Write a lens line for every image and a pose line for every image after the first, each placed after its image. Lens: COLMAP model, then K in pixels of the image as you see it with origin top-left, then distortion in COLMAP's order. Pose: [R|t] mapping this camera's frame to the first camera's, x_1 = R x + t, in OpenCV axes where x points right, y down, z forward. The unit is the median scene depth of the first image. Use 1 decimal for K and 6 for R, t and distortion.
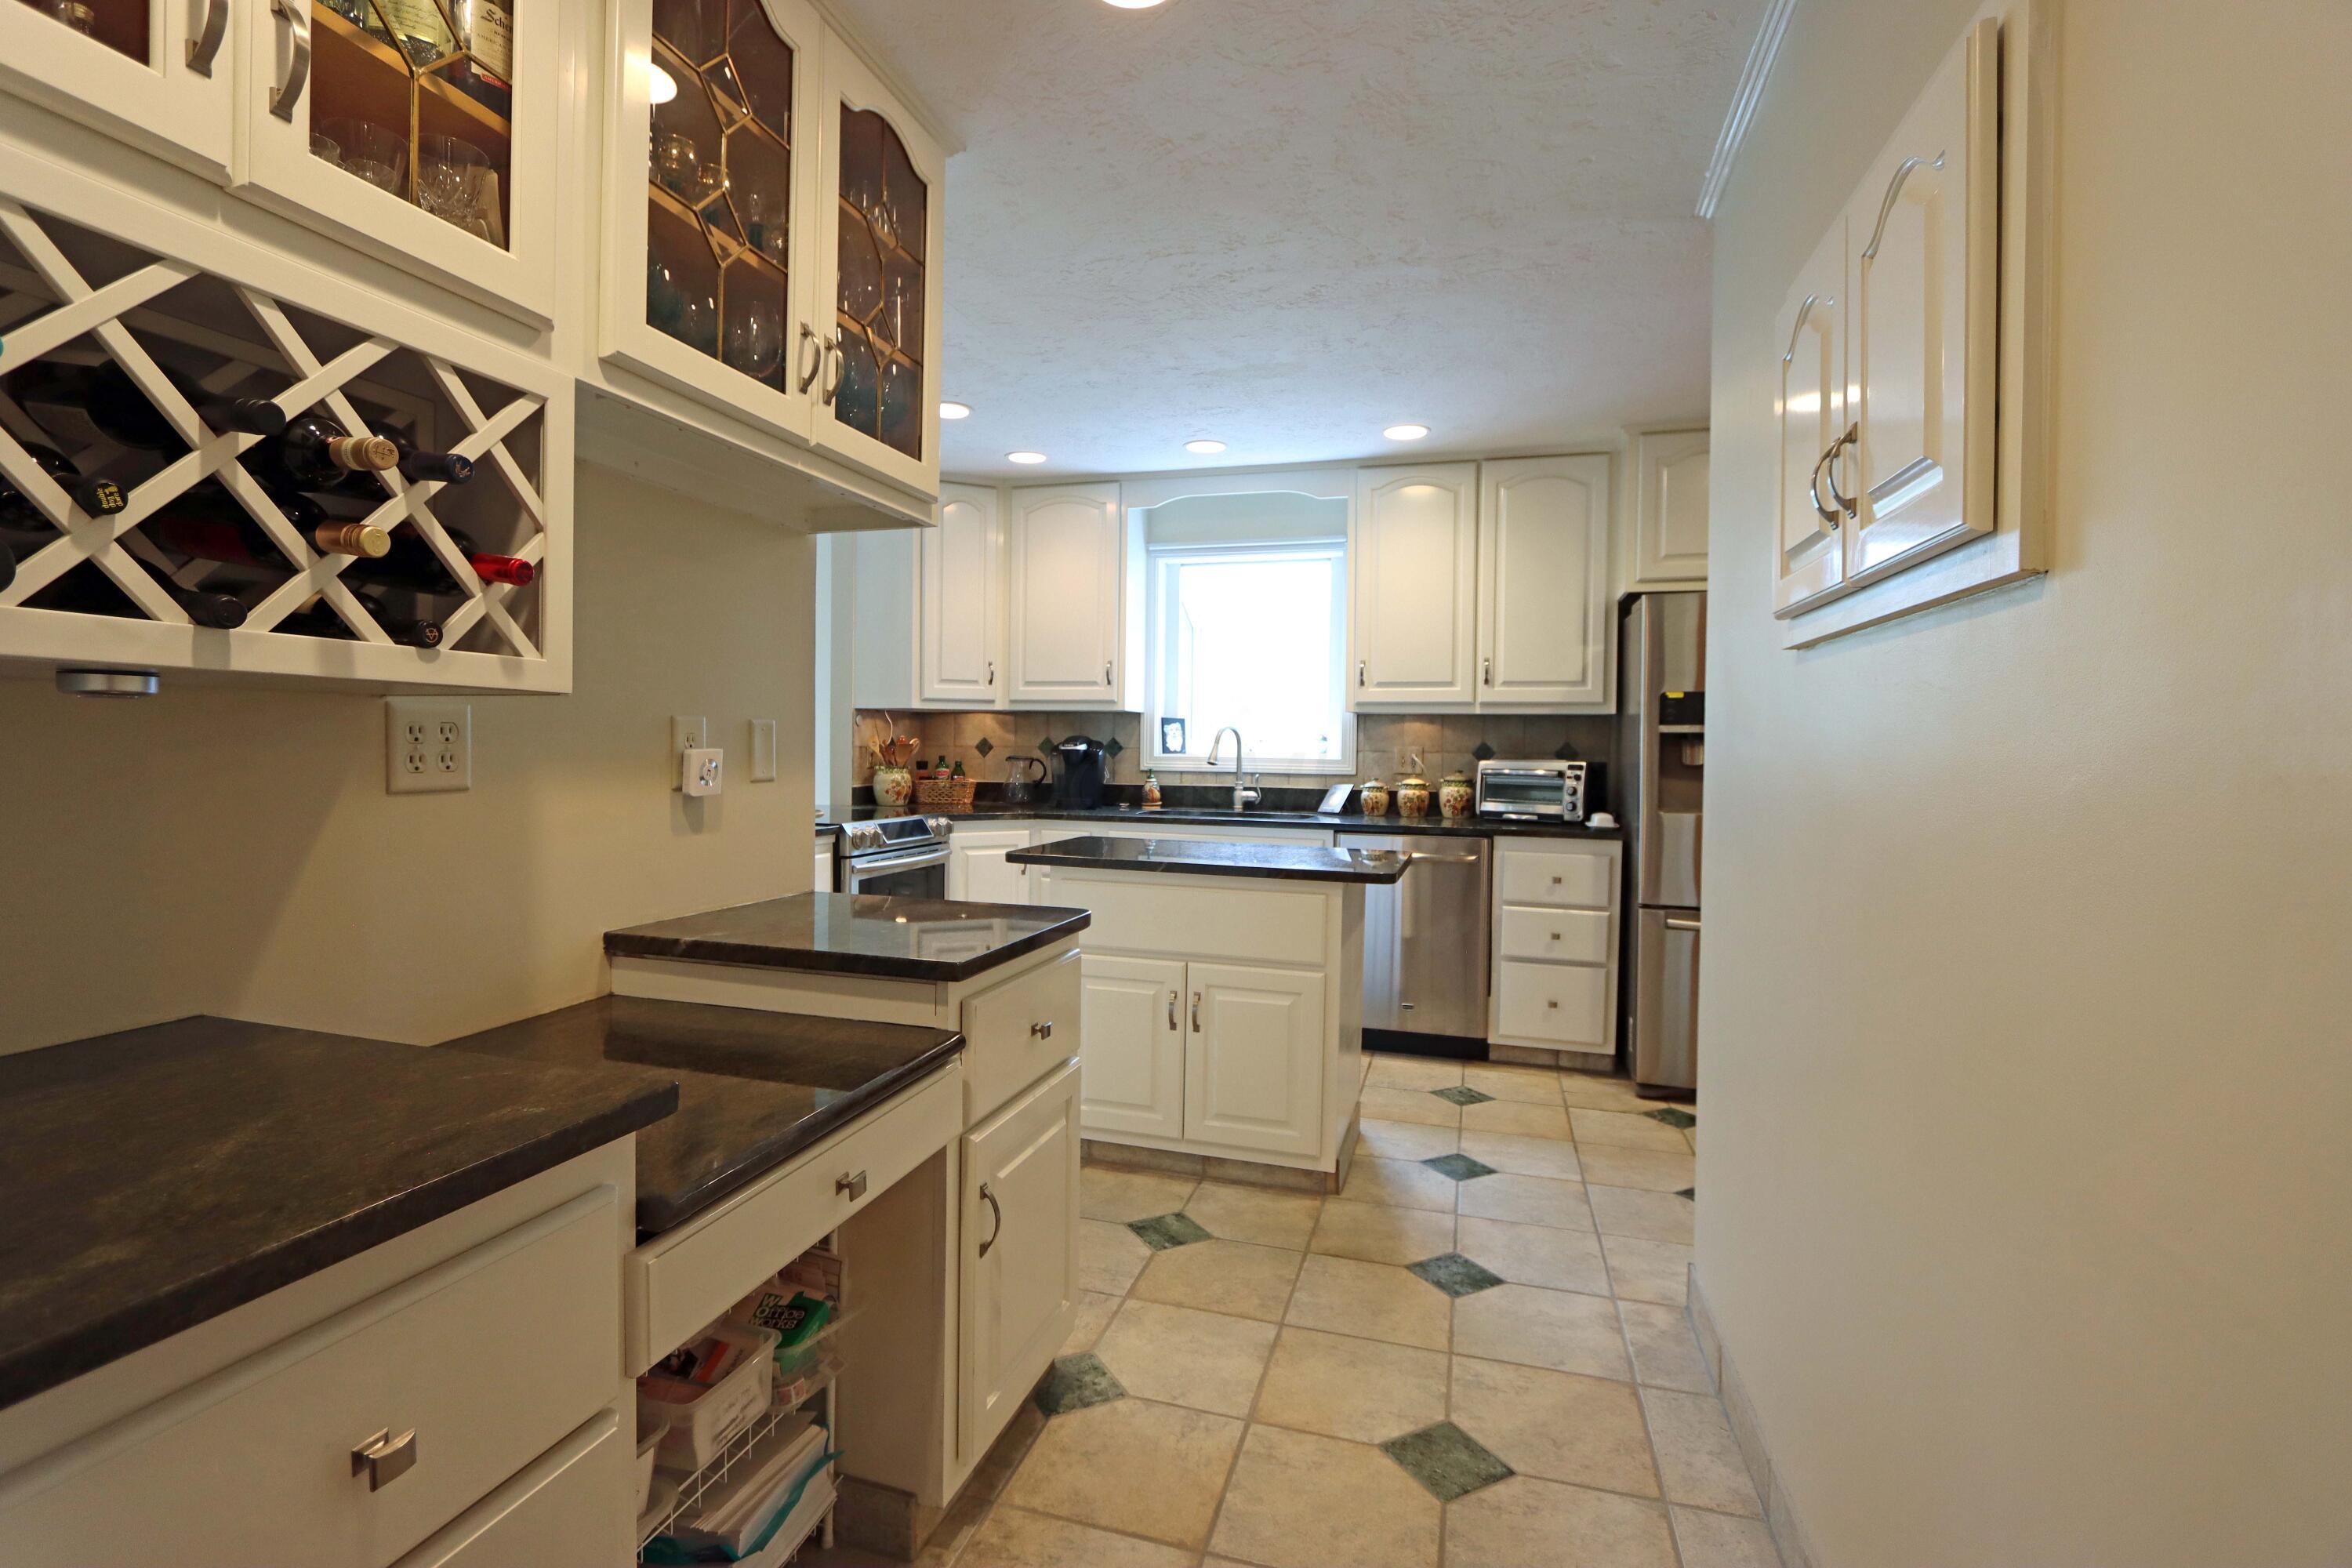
lens RADIAL K [[1095.7, 0, 1142.1], [0, 1095.7, 761.1], [0, 0, 1]] dist [-0.013276, 0.000690]
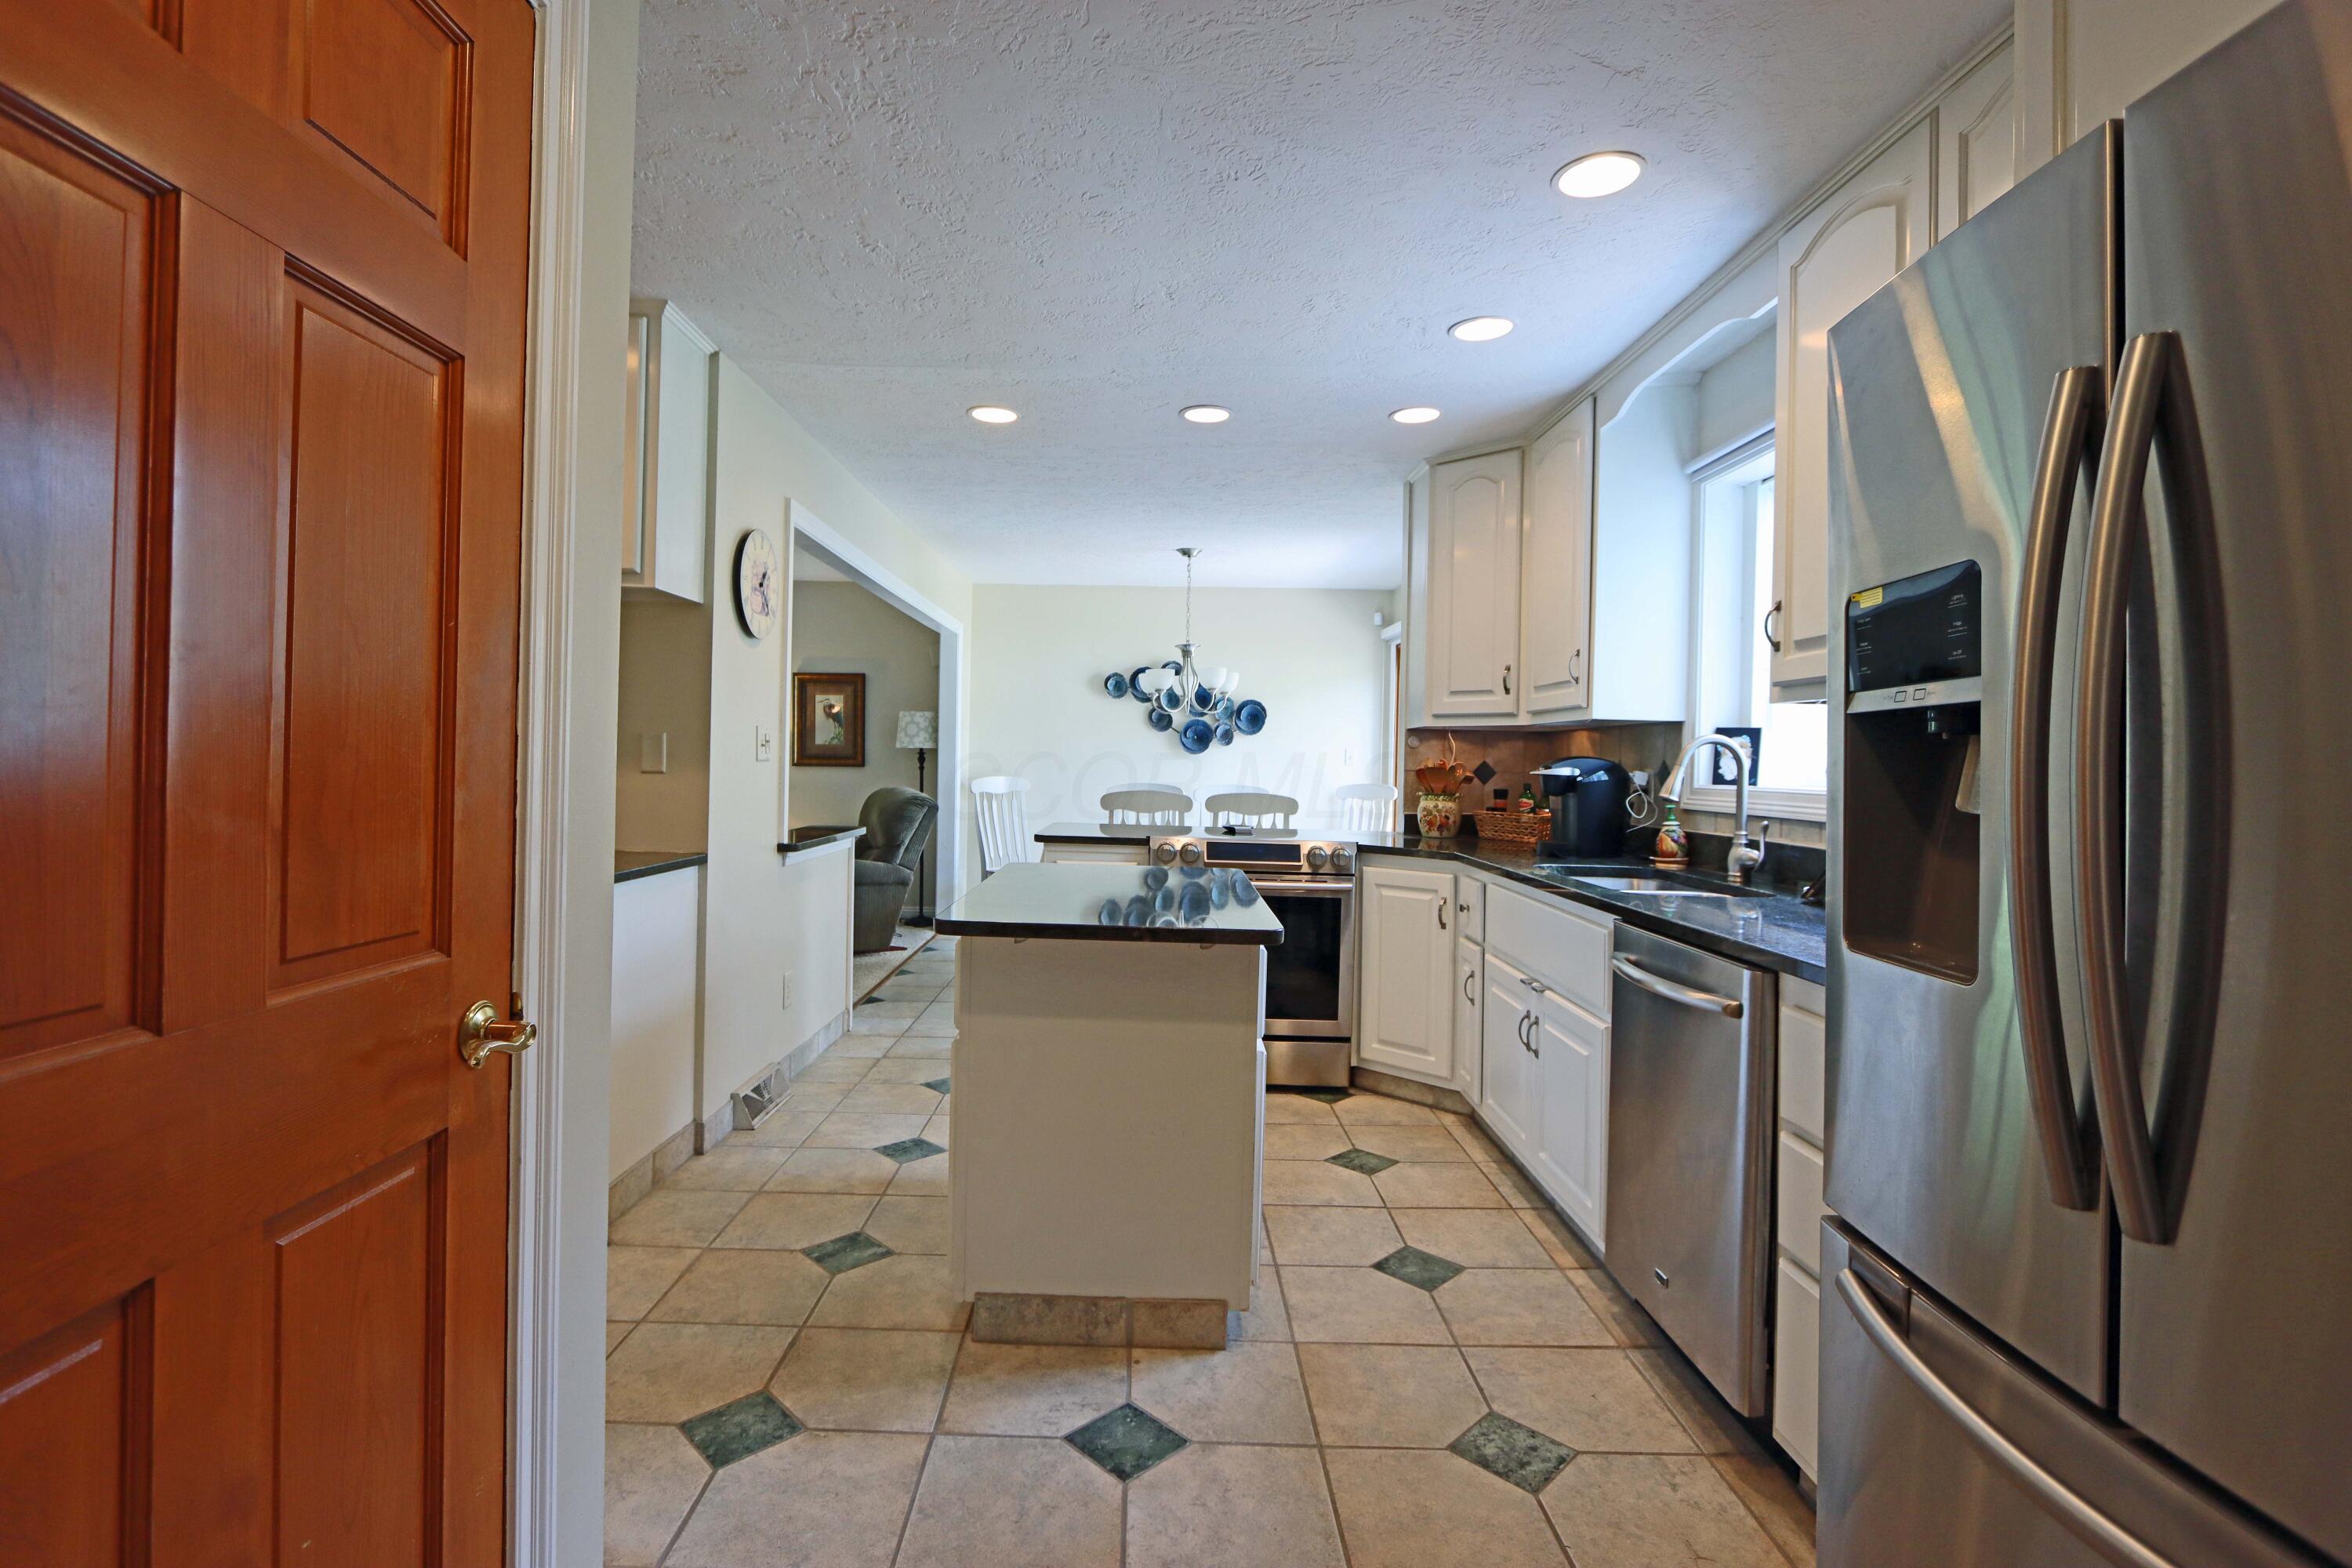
lens RADIAL K [[1095.7, 0, 1154.3], [0, 1095.7, 766.2], [0, 0, 1]] dist [-0.013276, 0.000690]
pose [[0.278845, -0.002546, -0.960333, 0.604540], [-0.030278, 0.999476, -0.011441, -0.000062], [0.959859, 0.032268, 0.278622, 0.570382]]
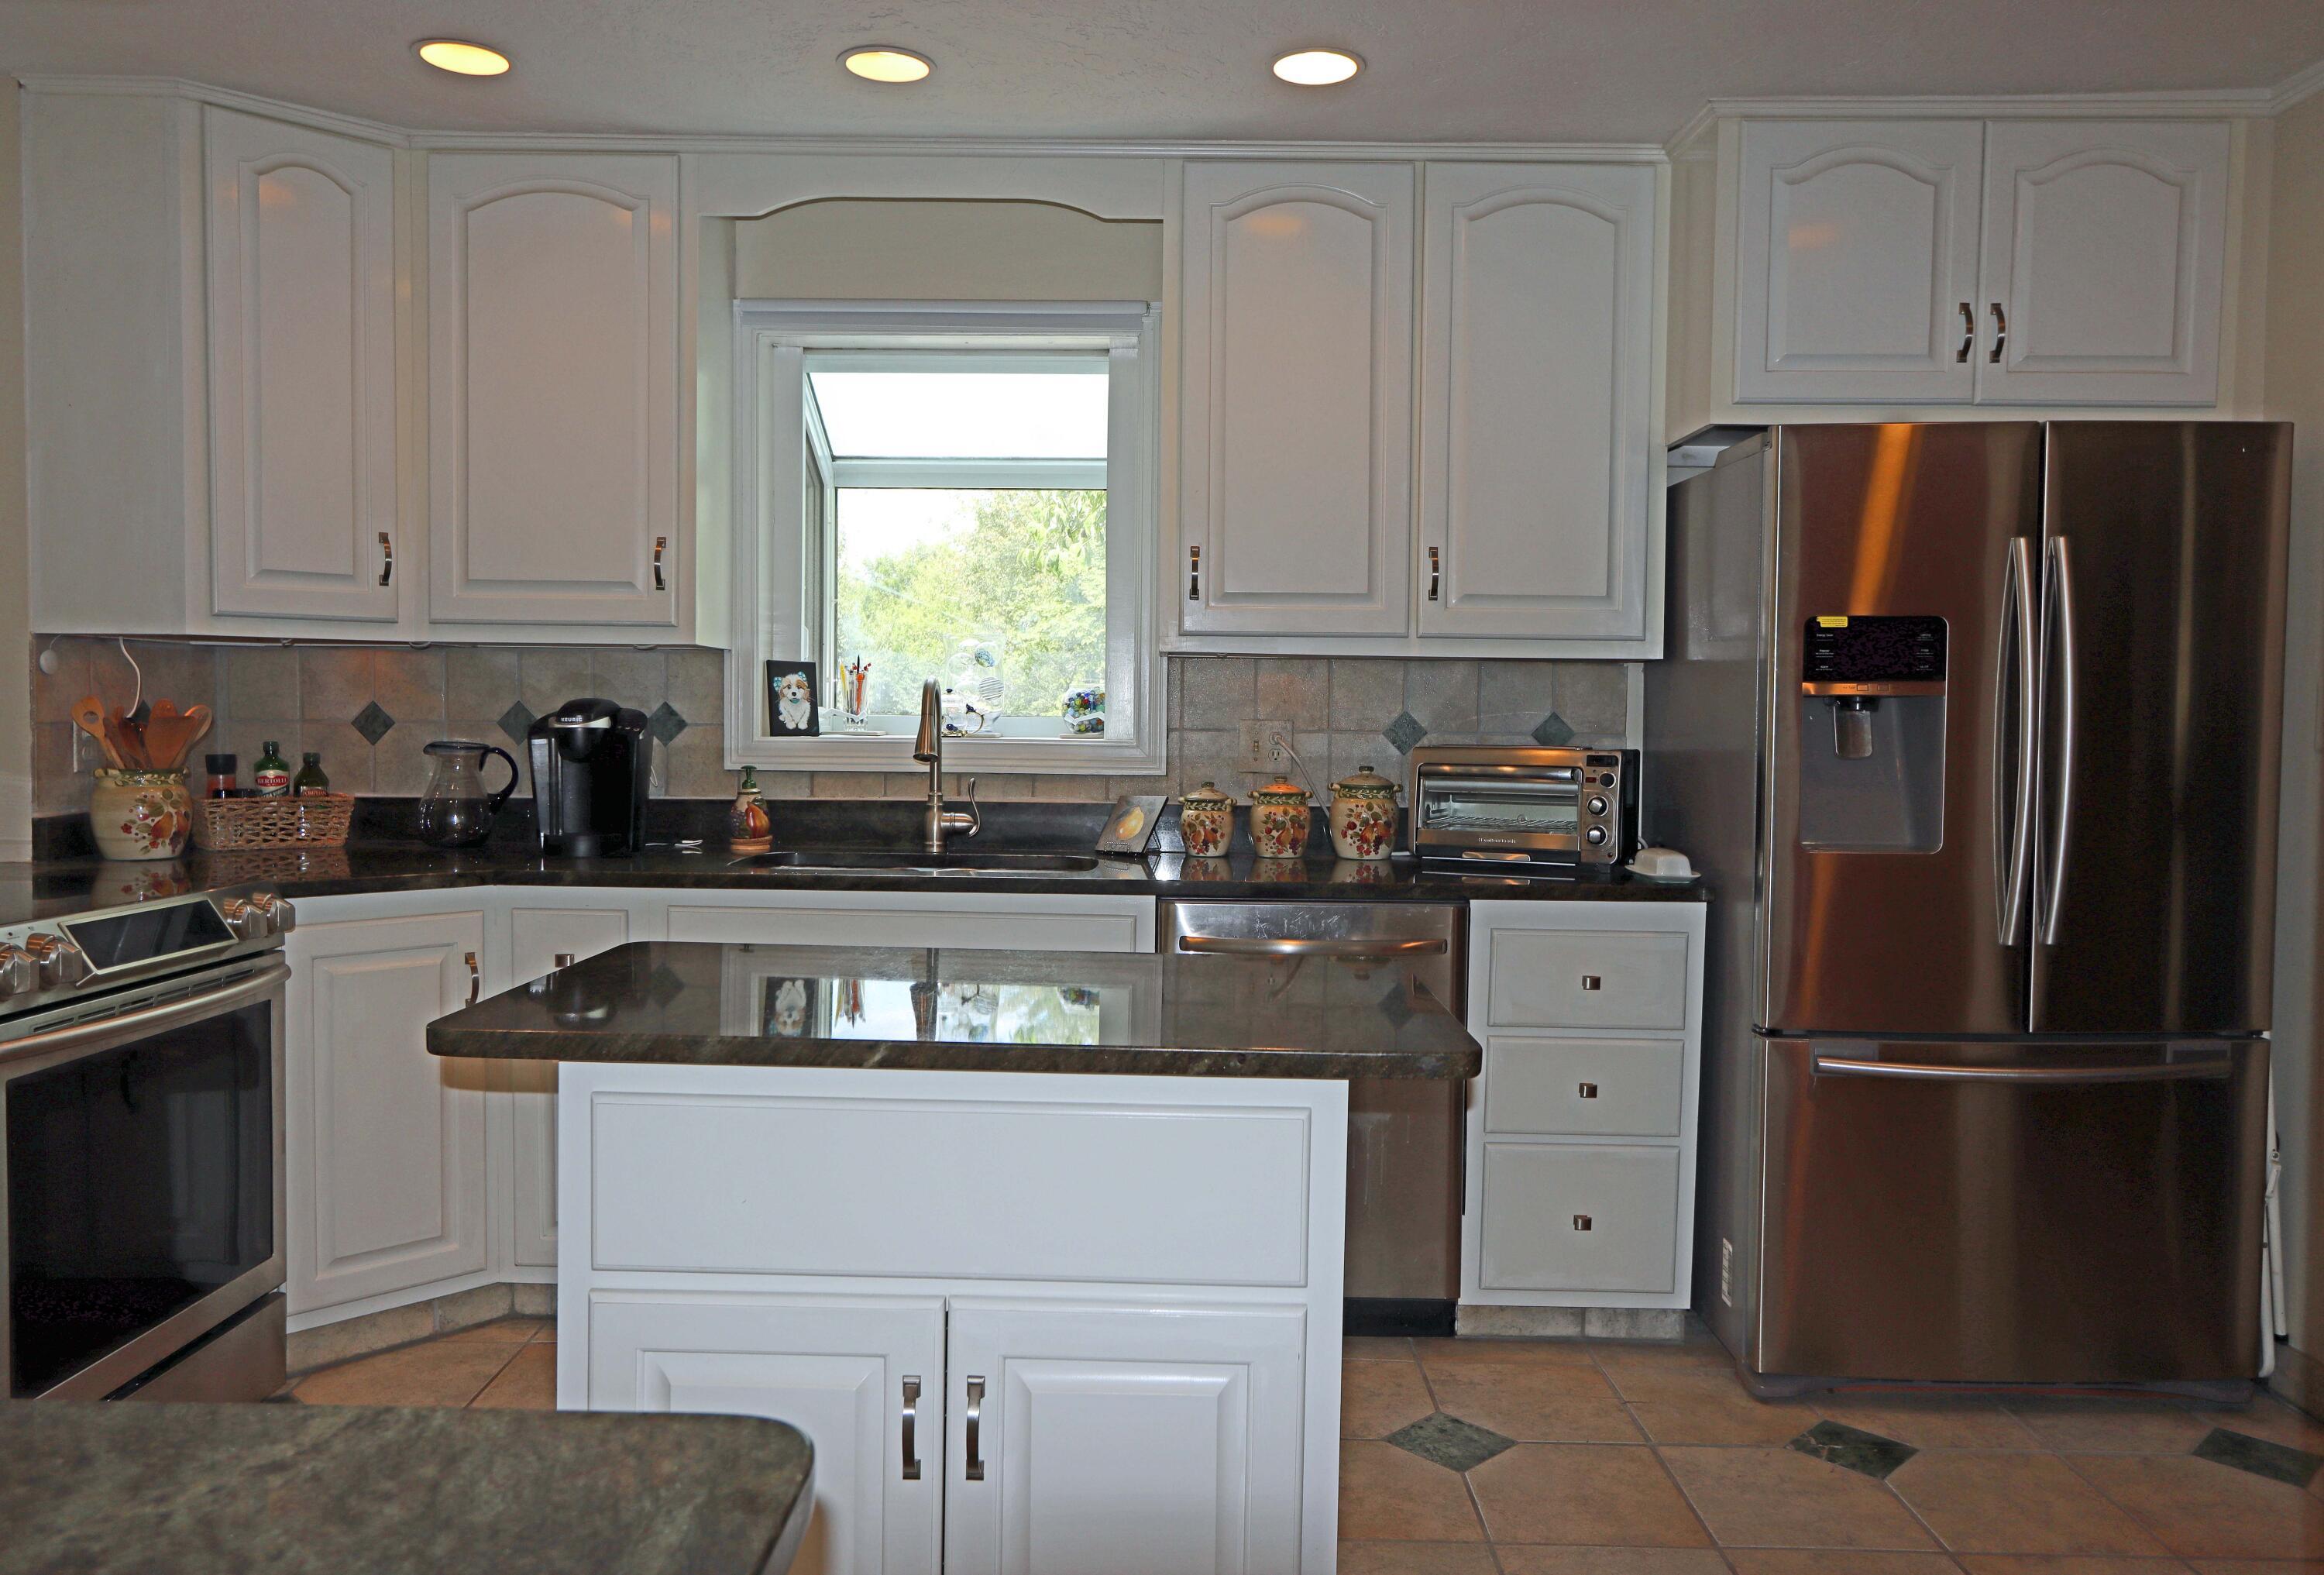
lens RADIAL K [[1643.5, 0, 1139.7], [0, 1643.5, 782.0], [0, 0, 1]] dist [-0.032120, 0.004224]
pose [[0.958950, -0.013017, 0.283276, -0.034074], [0.004888, 0.999556, 0.029385, -0.007630], [-0.283533, -0.026794, 0.958588, 0.289584]]
